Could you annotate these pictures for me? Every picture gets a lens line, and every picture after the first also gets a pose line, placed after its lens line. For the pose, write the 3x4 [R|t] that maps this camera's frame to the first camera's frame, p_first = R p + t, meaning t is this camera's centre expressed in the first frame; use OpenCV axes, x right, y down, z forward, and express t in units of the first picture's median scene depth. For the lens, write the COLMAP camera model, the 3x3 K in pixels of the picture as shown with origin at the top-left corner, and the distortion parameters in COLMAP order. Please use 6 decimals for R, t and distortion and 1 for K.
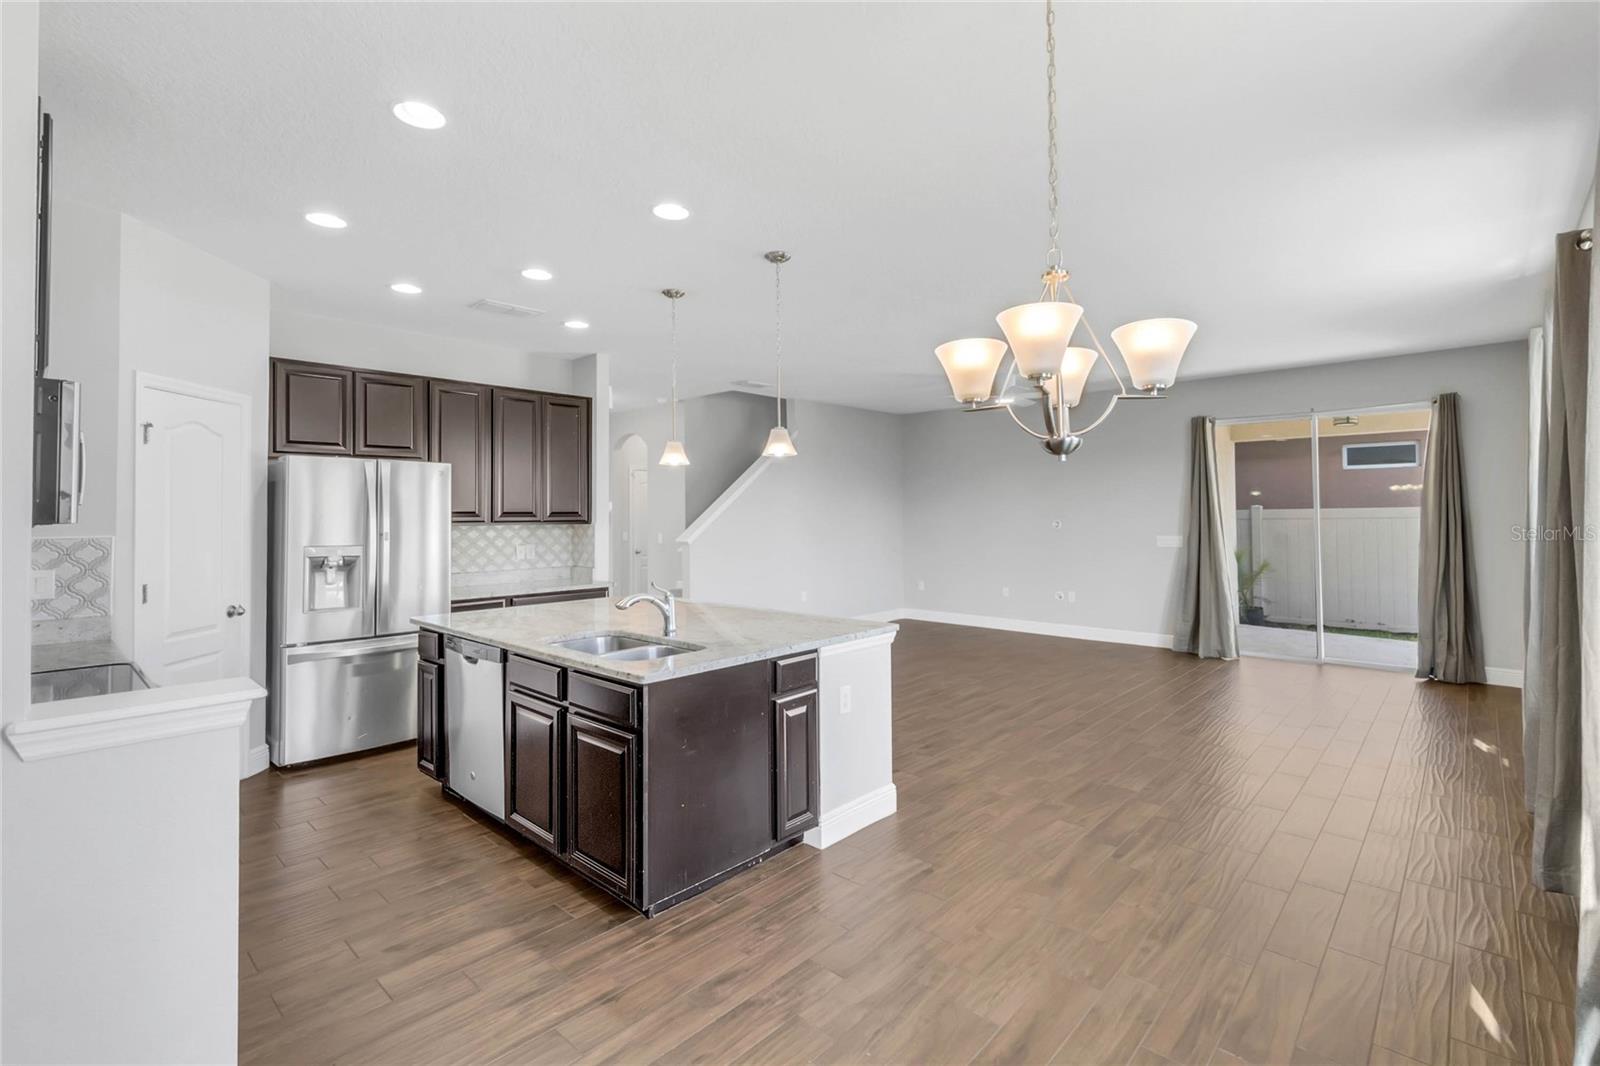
lens RADIAL K [[729.8, 0, 795.6], [0, 729.8, 505.1], [0, 0, 1]] dist [0.001134, -0.000750]
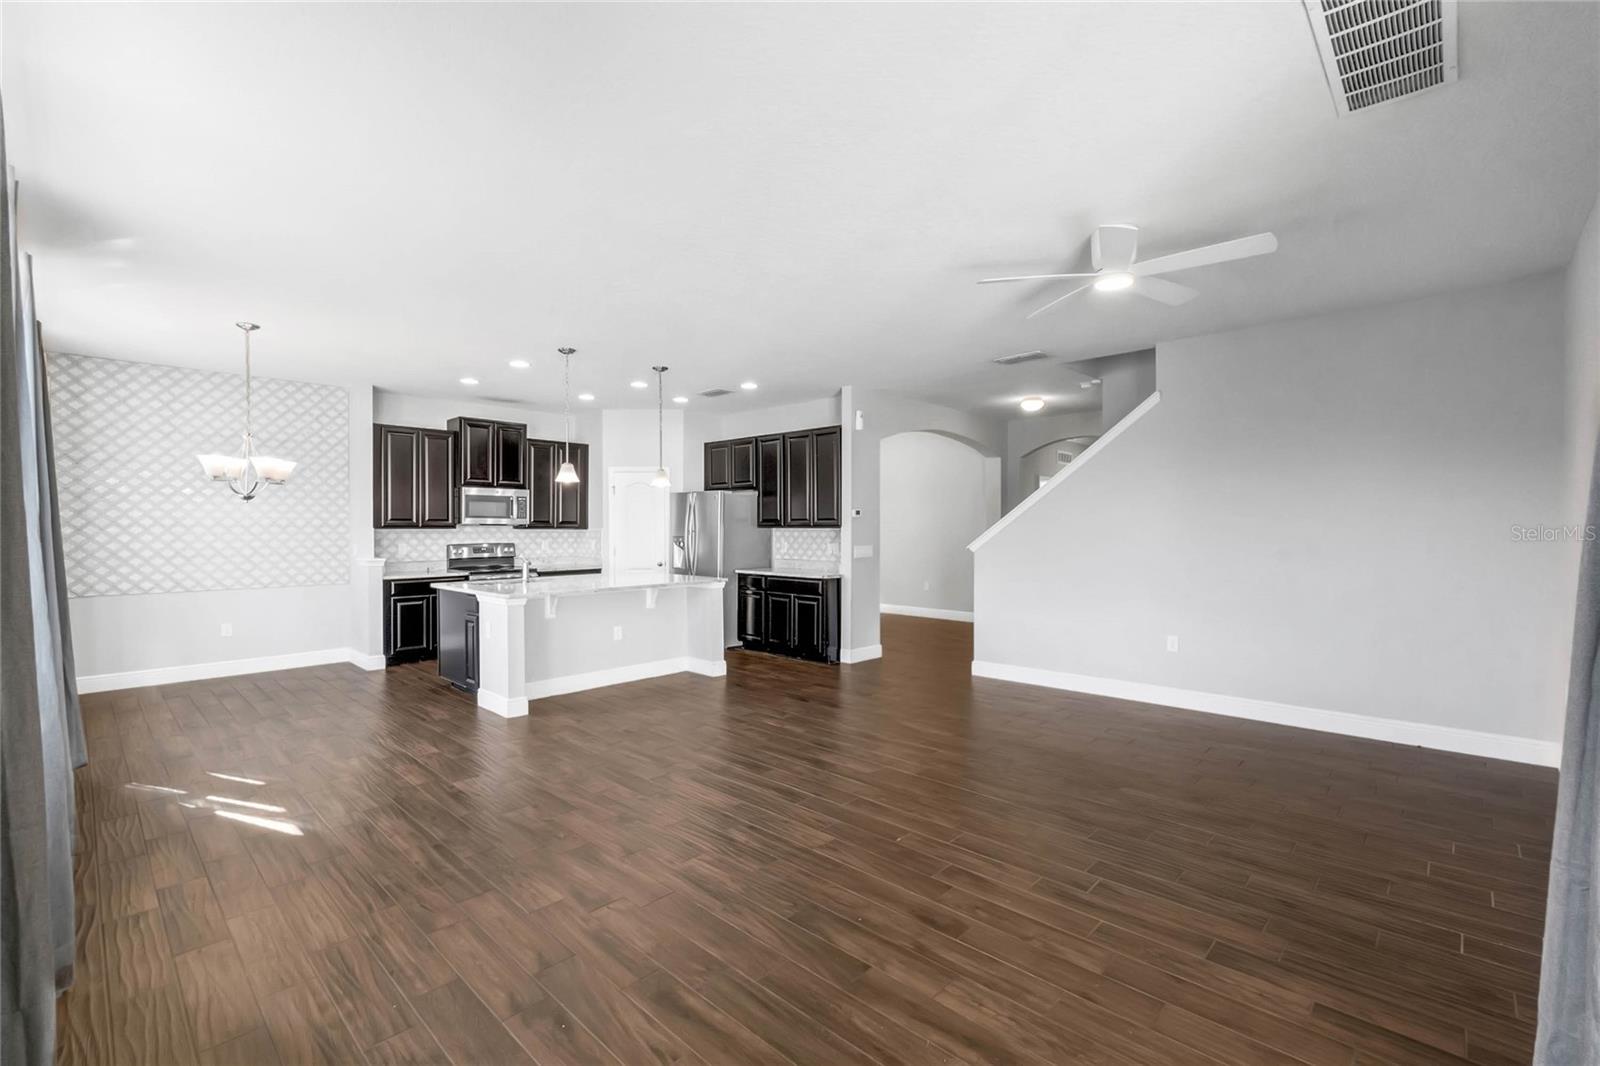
lens RADIAL K [[713.8, 0, 791.6], [0, 713.8, 530.1], [0, 0, 1]] dist [-0.000105, 0.000054]
pose [[-0.025133, 0.011683, -0.999616, 1.005164], [0.016346, 0.999803, 0.011274, 0.016288], [0.999550, -0.016057, -0.025319, 1.032108]]
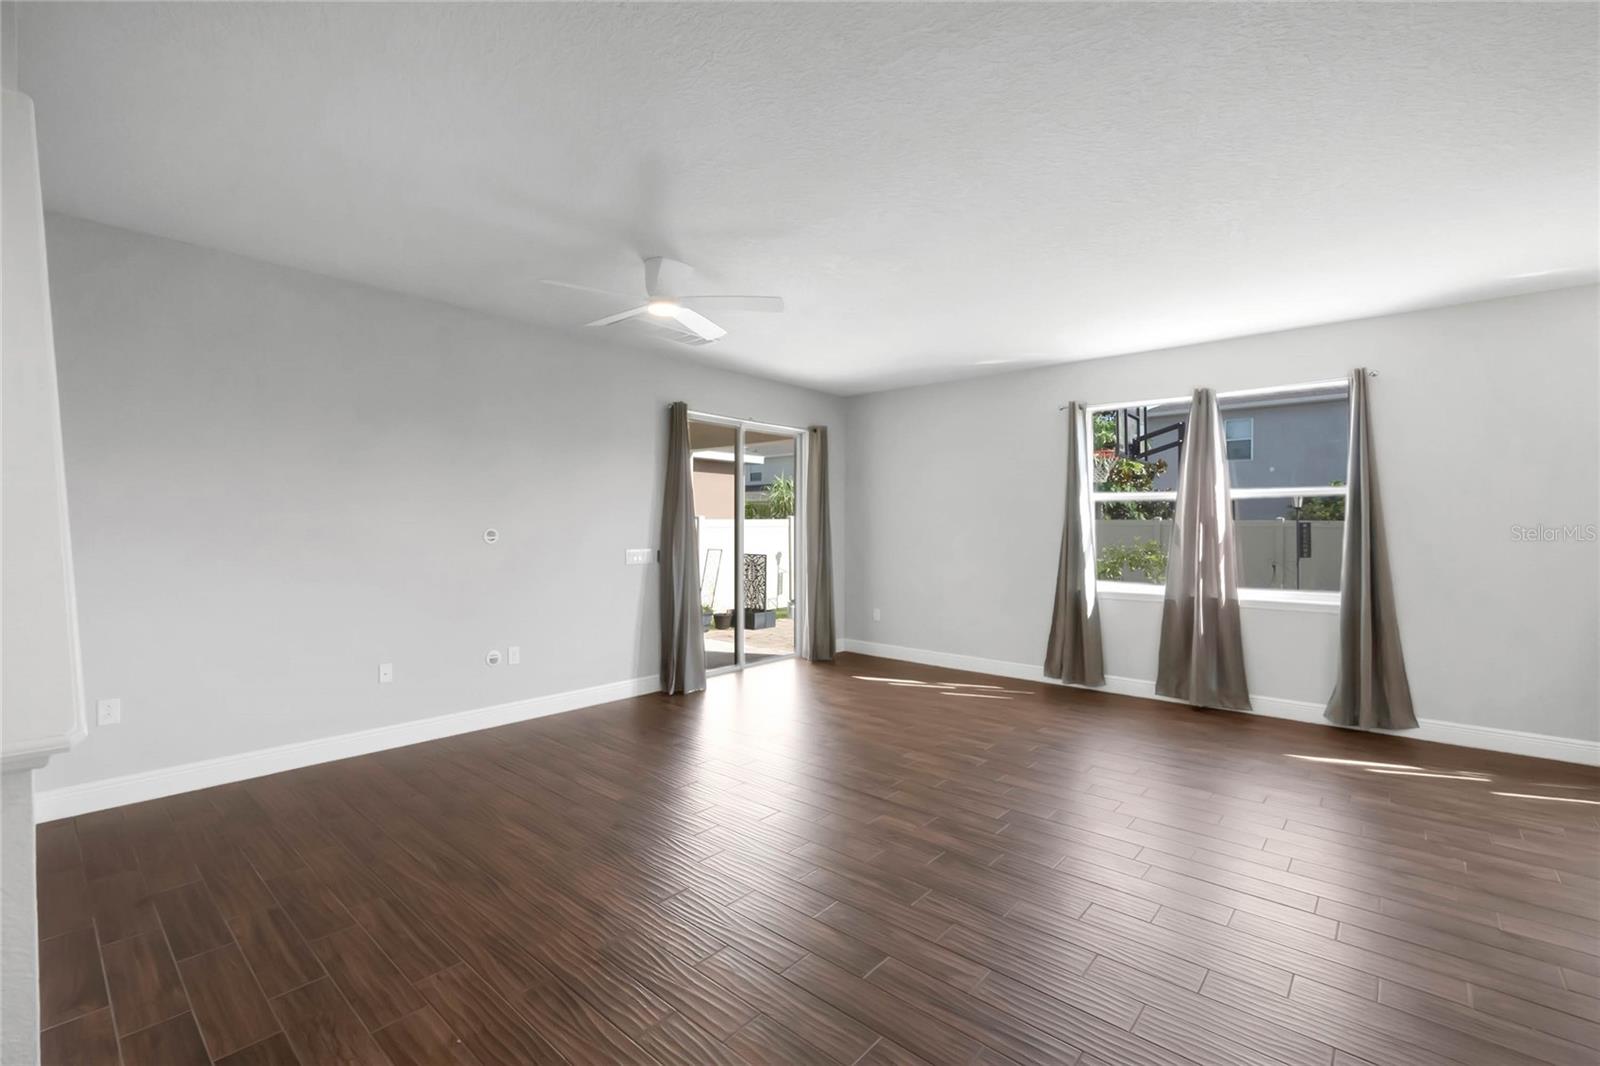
lens RADIAL K [[699.0, 0, 800.7], [0, 699.0, 524.5], [0, 0, 1]] dist [0.001219, 0.000409]
pose [[-0.018596, 0.009042, 0.999786, -0.311195], [-0.010710, 0.999900, -0.009242, 0.030874], [-0.999770, -0.010880, -0.018497, 1.167295]]
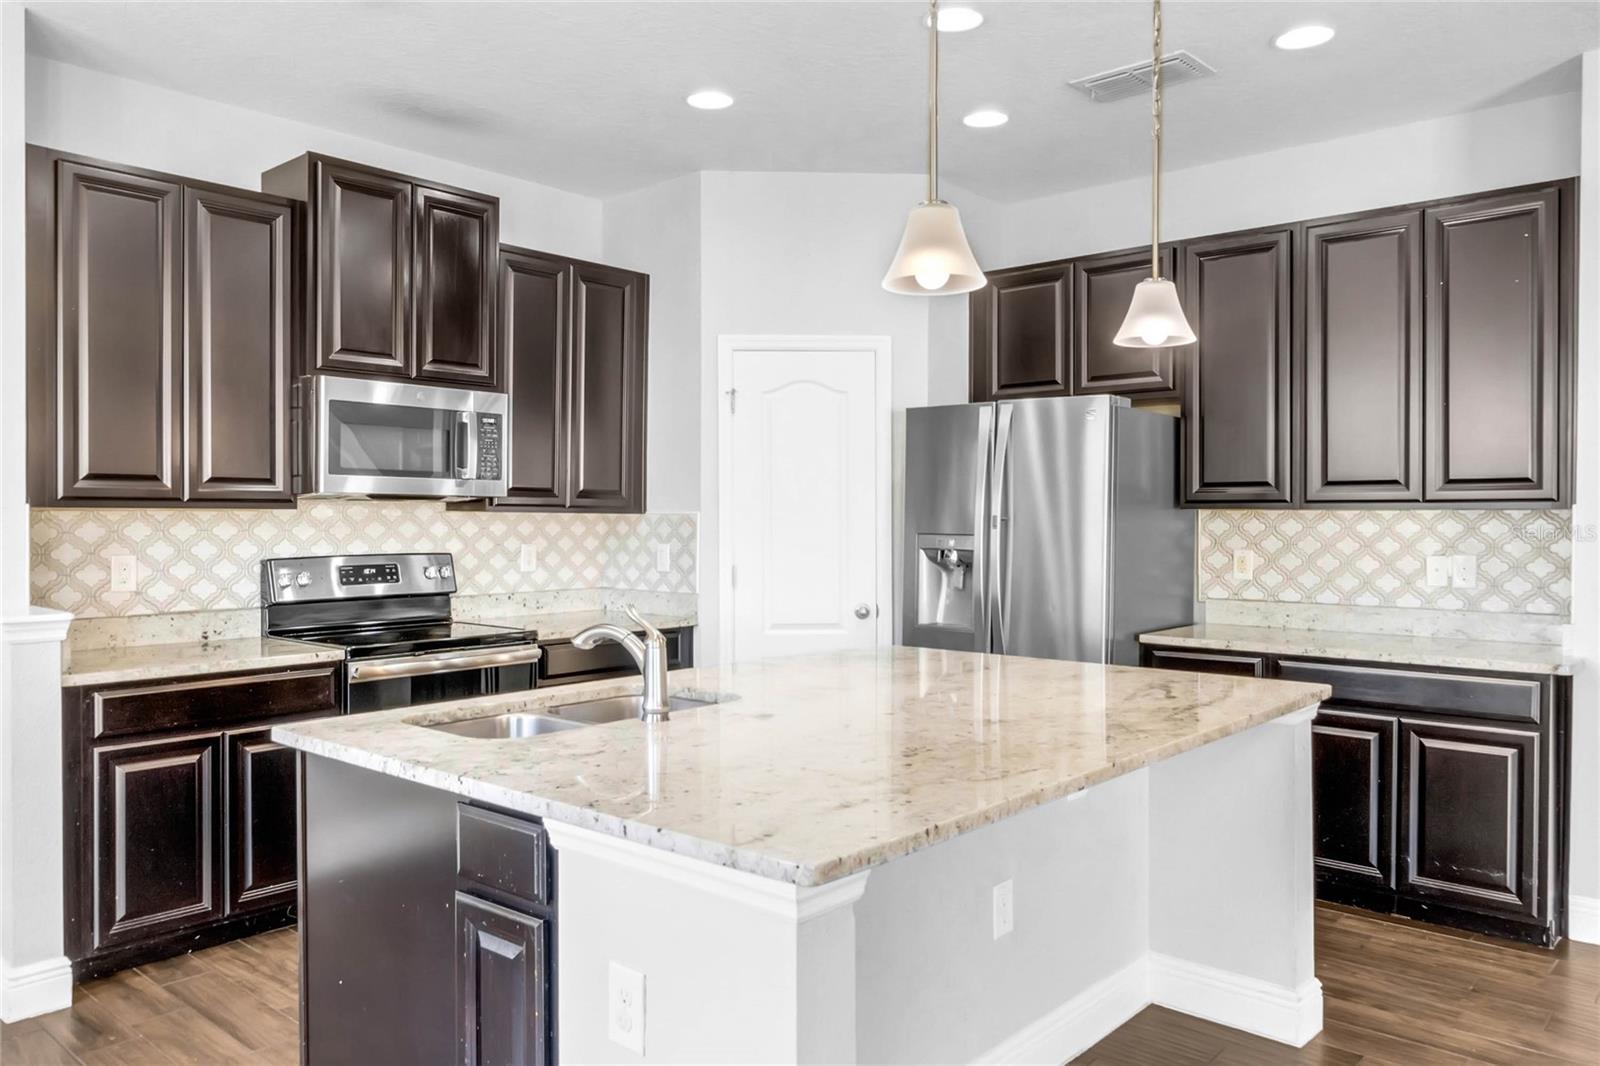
lens RADIAL K [[1178.8, 0, 790.7], [0, 1178.8, 525.5], [0, 0, 1]] dist [0.000703, -0.000992]
pose [[0.022720, 0.015168, -0.999627, 0.361093], [0.013858, 0.999784, 0.015486, 0.021721], [0.999646, -0.014204, 0.022505, 0.629355]]
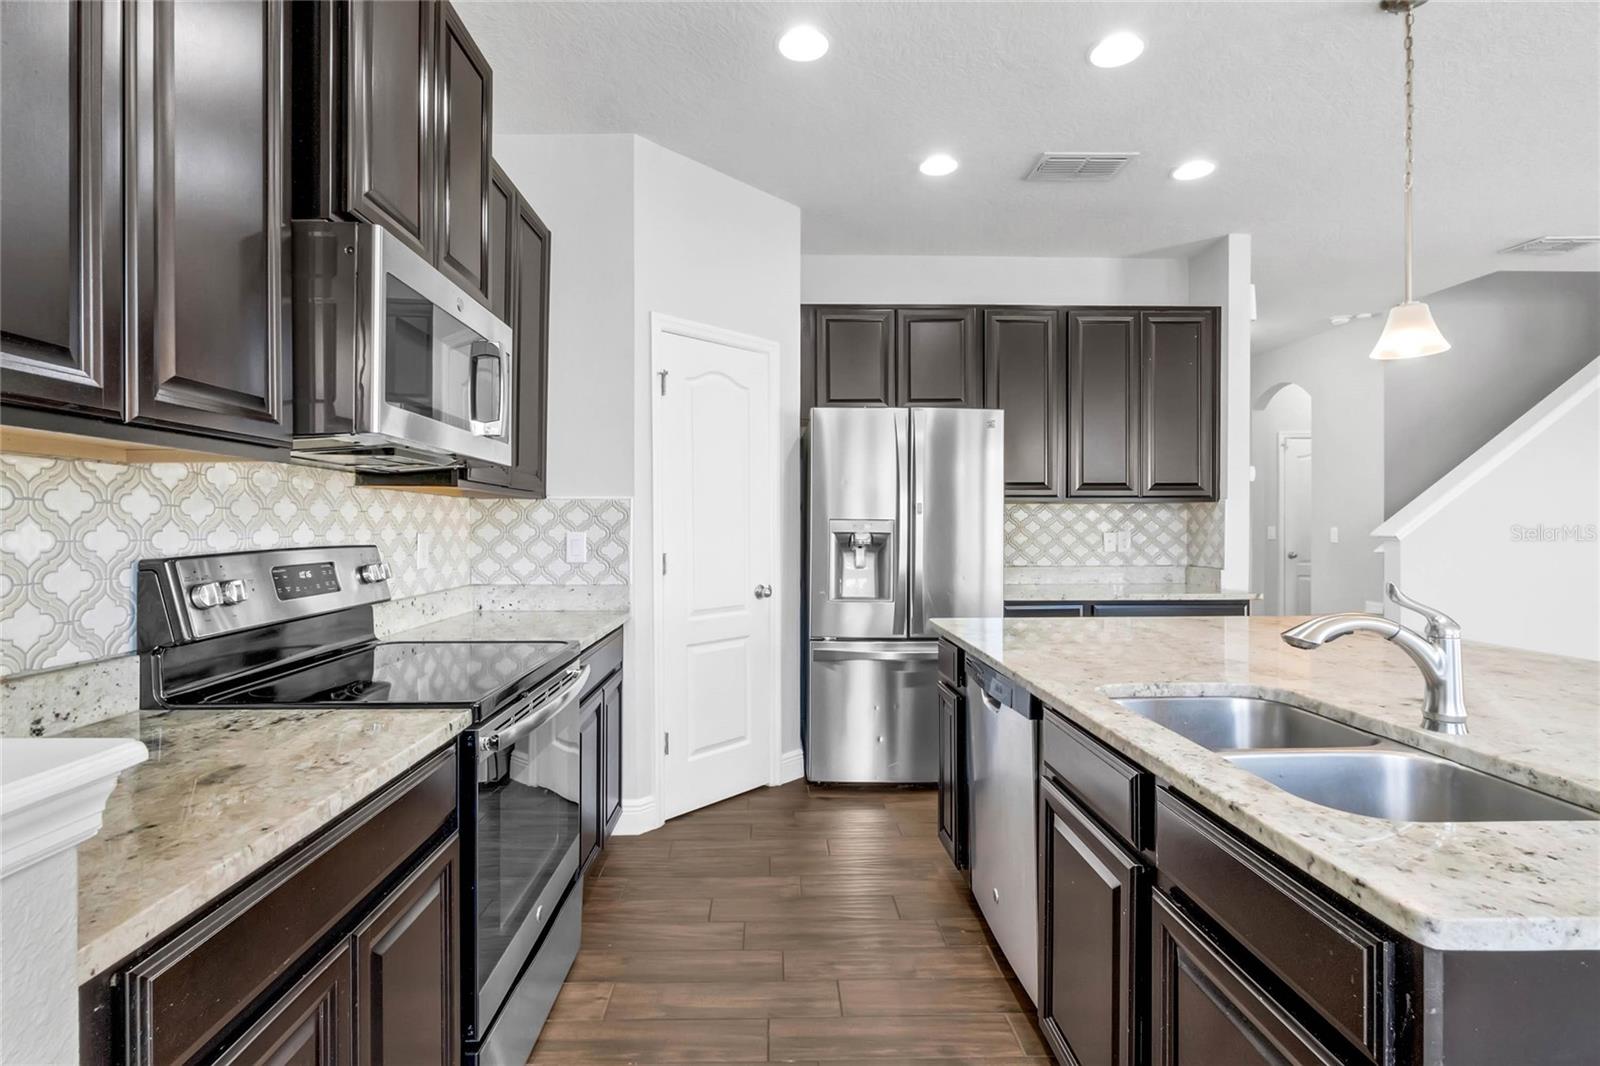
lens RADIAL K [[751.7, 0, 791.5], [0, 751.7, 527.1], [0, 0, 1]] dist [-0.010063, -0.000254]
pose [[0.702735, 0.008447, -0.711402, -0.079467], [0.007005, 0.999799, 0.018791, 0.036756], [0.711418, -0.018189, 0.702534, 0.283365]]
